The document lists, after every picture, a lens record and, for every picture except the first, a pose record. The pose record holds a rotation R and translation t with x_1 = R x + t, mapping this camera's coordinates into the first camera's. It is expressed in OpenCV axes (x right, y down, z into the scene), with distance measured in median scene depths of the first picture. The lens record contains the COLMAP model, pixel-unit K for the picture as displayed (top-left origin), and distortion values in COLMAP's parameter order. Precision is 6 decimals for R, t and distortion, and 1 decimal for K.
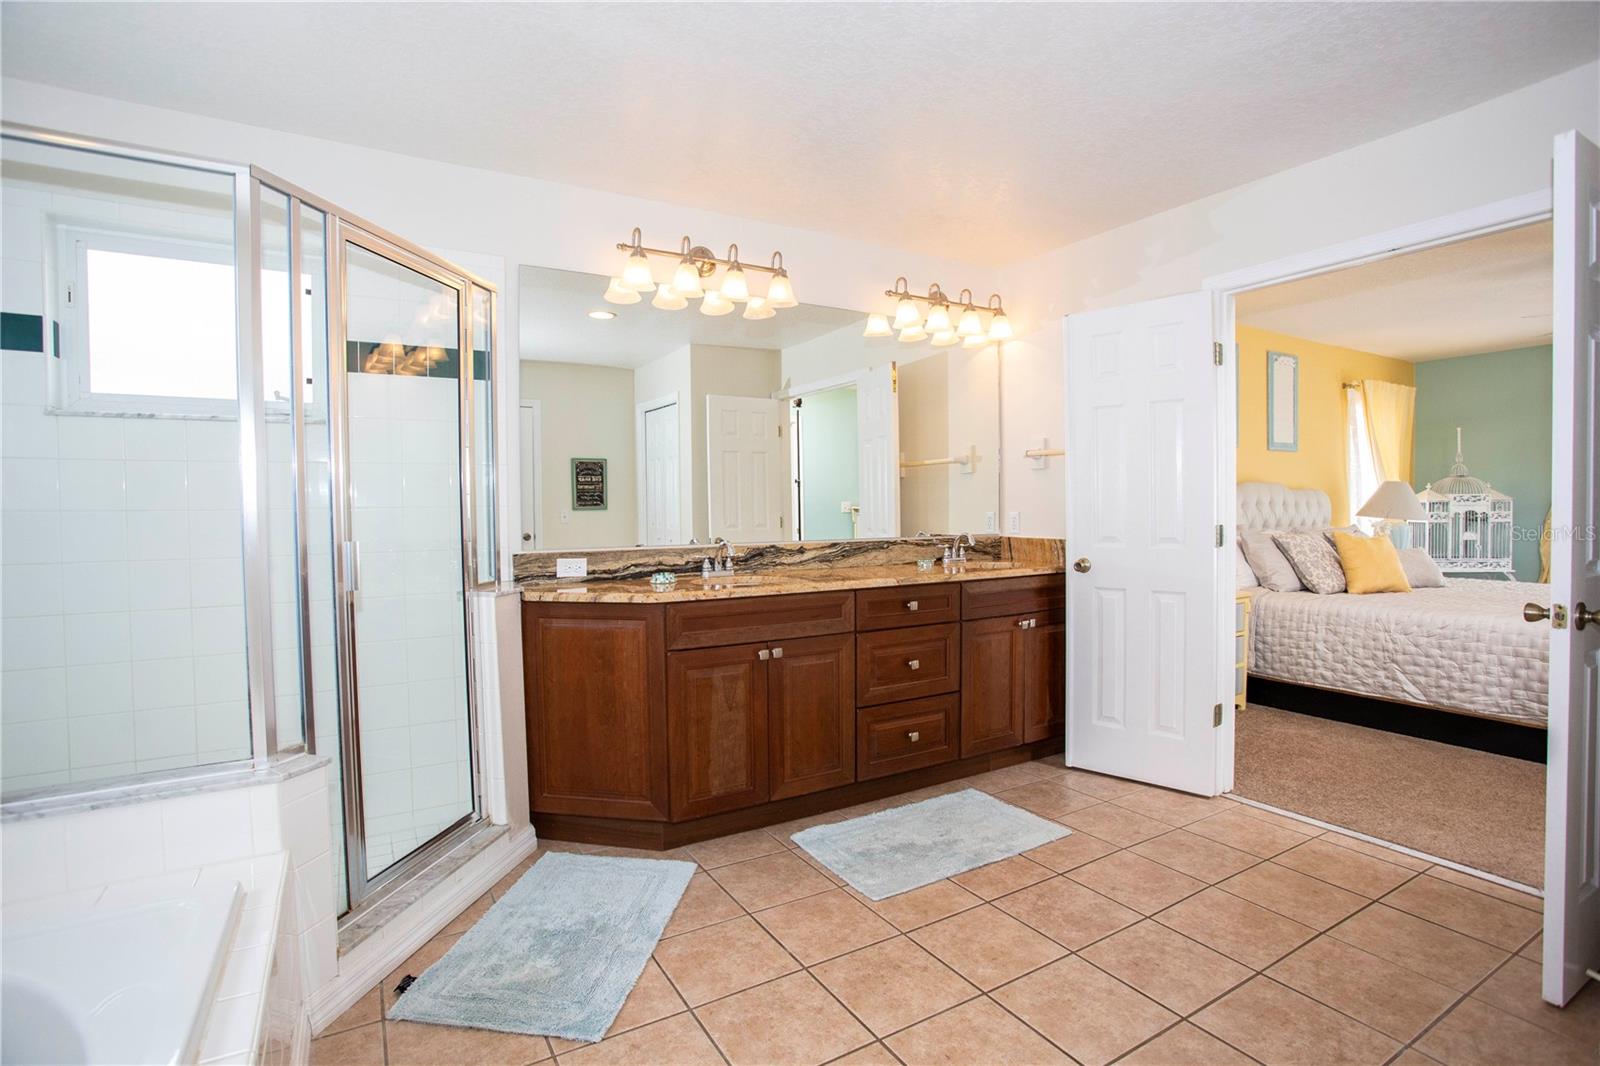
lens RADIAL K [[771.1, 0, 795.3], [0, 771.1, 536.2], [0, 0, 1]] dist [-0.064523, 0.022481]
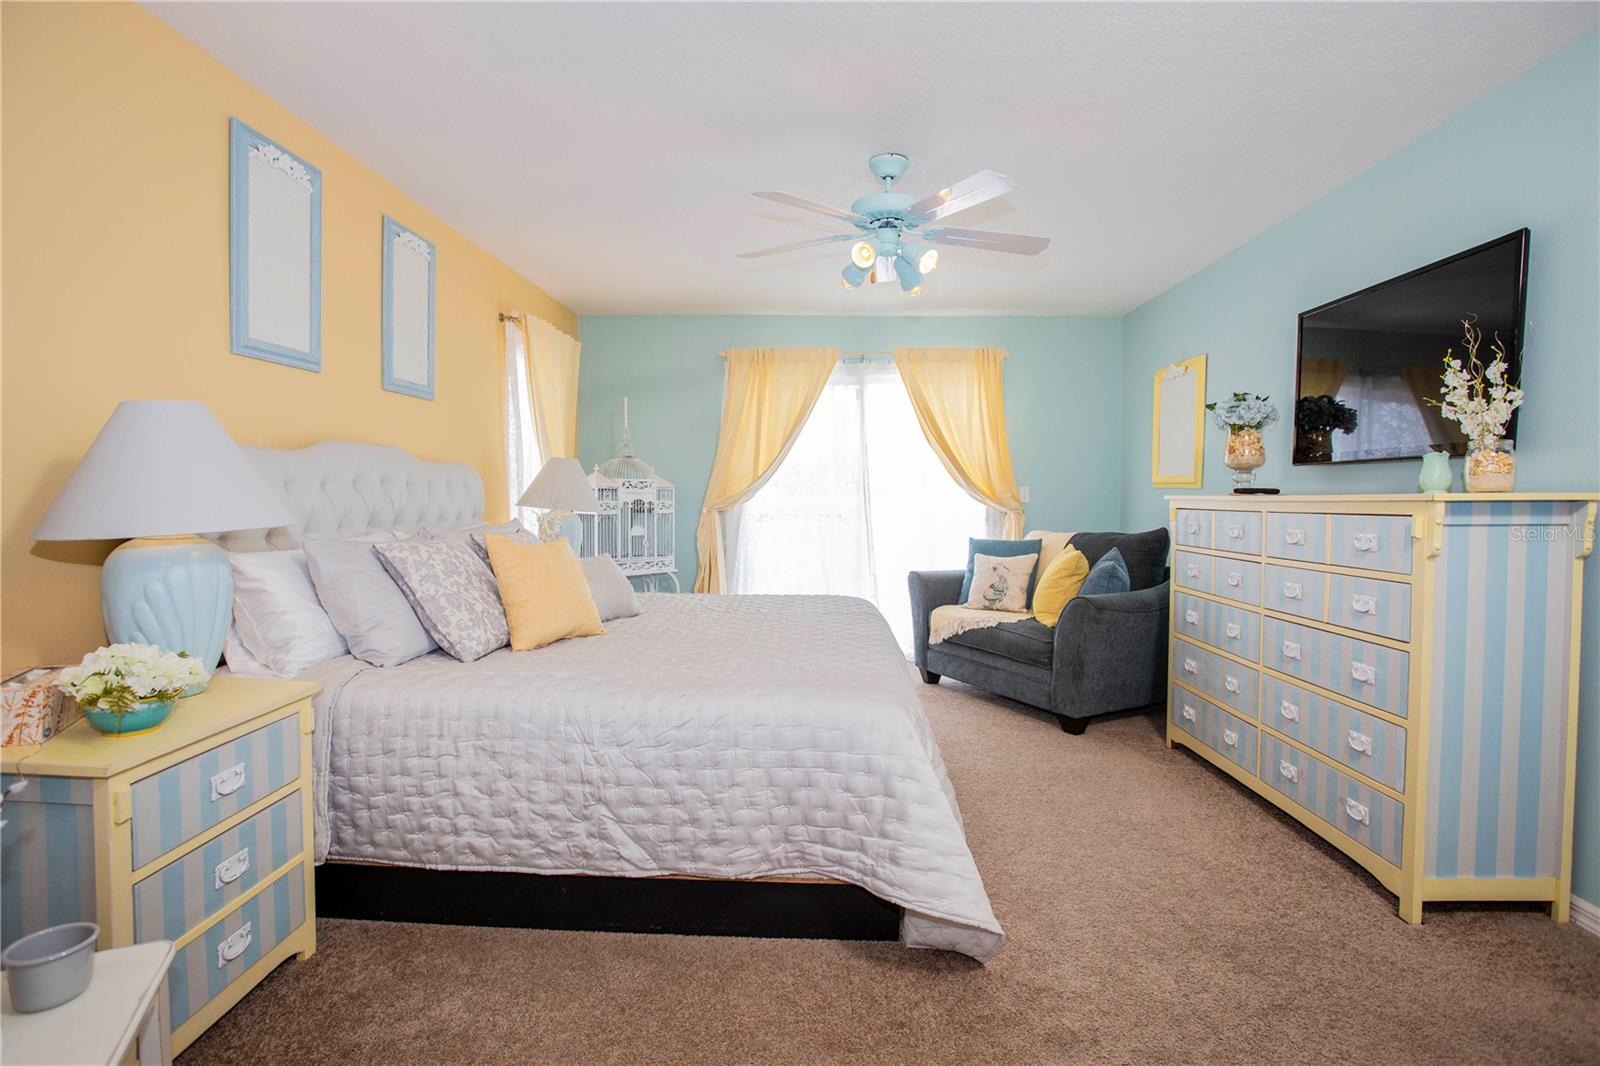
lens RADIAL K [[771.1, 0, 800.1], [0, 771.1, 523.3], [0, 0, 1]] dist [-0.064523, 0.022481]
pose [[0.532345, -0.012484, 0.846435, 0.386984], [0.010958, 0.999909, 0.007856, -0.017219], [-0.846456, 0.005093, 0.532434, 0.534652]]
